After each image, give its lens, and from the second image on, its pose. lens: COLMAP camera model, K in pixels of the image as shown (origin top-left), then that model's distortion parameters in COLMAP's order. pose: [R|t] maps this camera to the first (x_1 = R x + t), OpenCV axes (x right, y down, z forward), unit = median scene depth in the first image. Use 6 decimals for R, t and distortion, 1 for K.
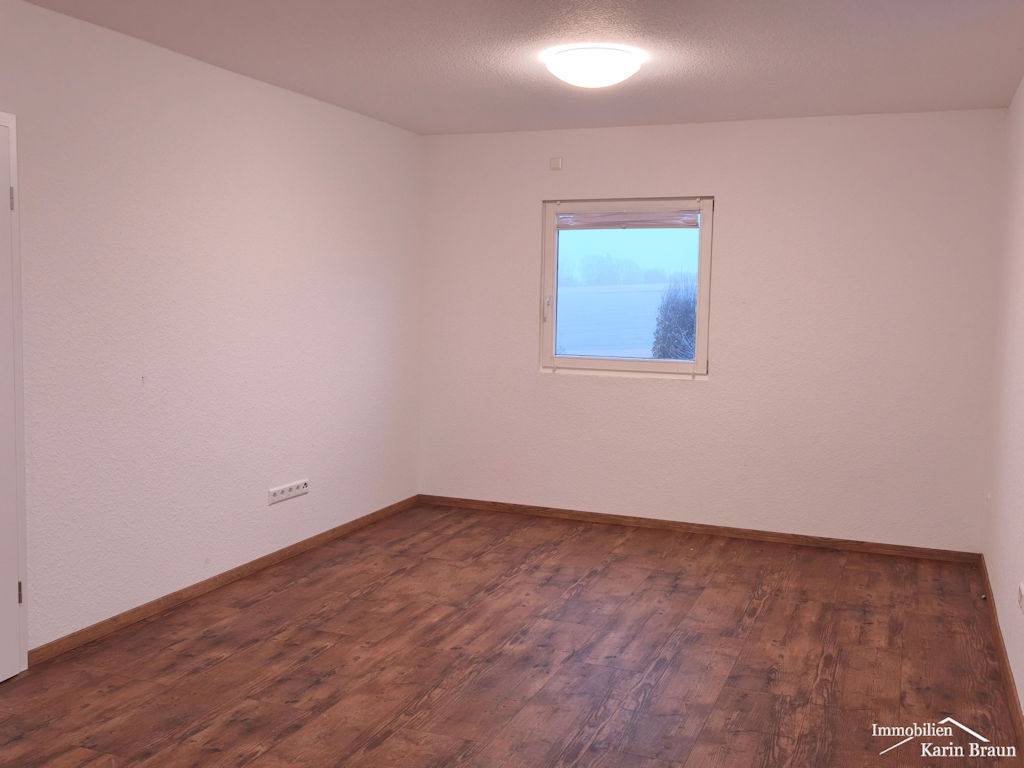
lens RADIAL K [[1010.9, 0, 518.3], [0, 1010.9, 384.4], [0, 0, 1]] dist [0.128732, -0.349203]
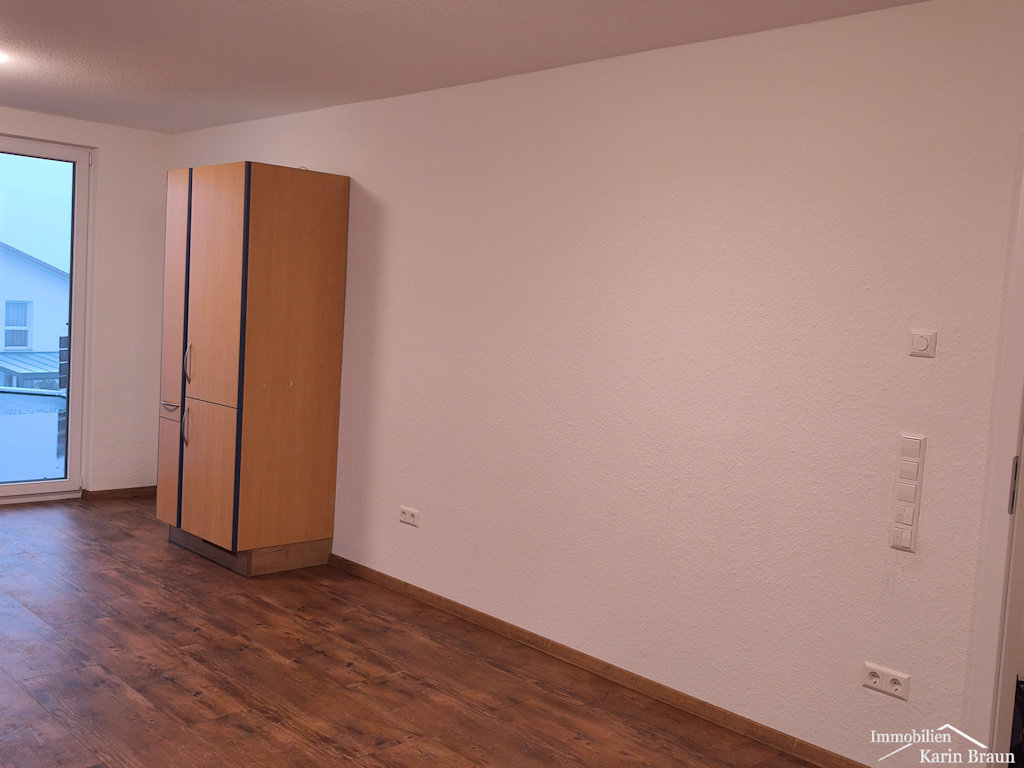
lens RADIAL K [[1010.9, 0, 518.3], [0, 1010.9, 384.4], [0, 0, 1]] dist [0.128732, -0.349203]
pose [[-0.415791, 0.033681, -0.908836, 0.497762], [-0.154543, 0.982164, 0.107101, -0.118850], [0.896233, 0.184986, -0.403170, 1.228955]]
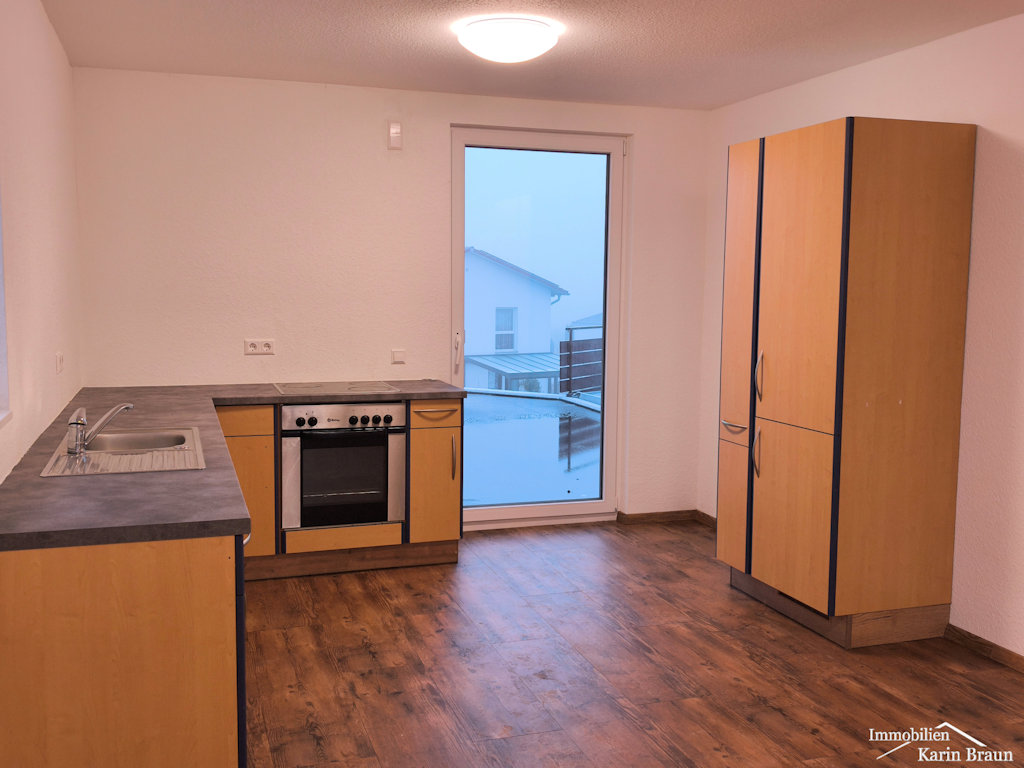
lens RADIAL K [[1010.9, 0, 518.3], [0, 1010.9, 384.4], [0, 0, 1]] dist [0.128732, -0.349203]
pose [[-0.760549, 0.044885, -0.647728, 0.400459], [-0.082963, 0.982712, 0.165513, -0.095173], [0.643959, 0.179618, -0.743676, 1.014836]]
